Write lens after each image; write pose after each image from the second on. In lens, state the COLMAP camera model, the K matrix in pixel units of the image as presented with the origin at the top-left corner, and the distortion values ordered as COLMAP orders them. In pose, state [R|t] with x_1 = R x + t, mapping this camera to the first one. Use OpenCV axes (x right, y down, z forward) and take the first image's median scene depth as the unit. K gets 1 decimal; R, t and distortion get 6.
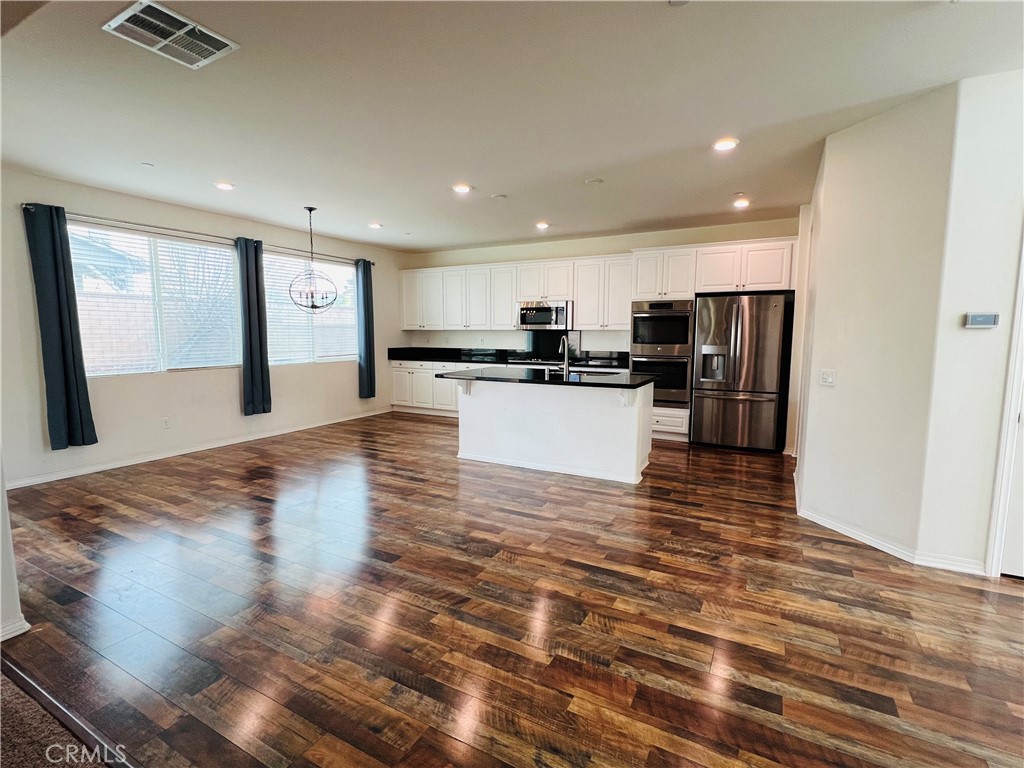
lens RADIAL K [[472.0, 0, 509.8], [0, 472.0, 391.4], [0, 0, 1]] dist [-0.001514, -0.000190]
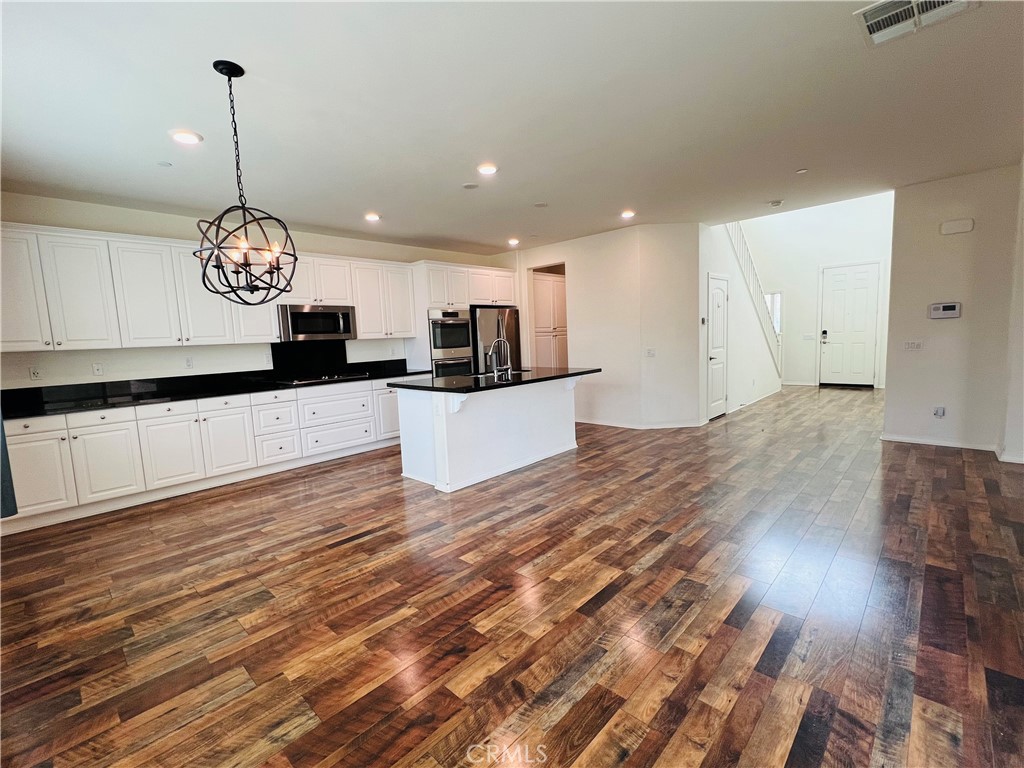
lens RADIAL K [[448.5, 0, 510.5], [0, 448.5, 375.0], [0, 0, 1]] dist [-0.003432, -0.000202]
pose [[0.279971, -0.093781, 0.955417, -0.948550], [0.169327, 0.984438, 0.047011, -0.088593], [-0.944957, 0.148616, 0.291494, 0.792803]]
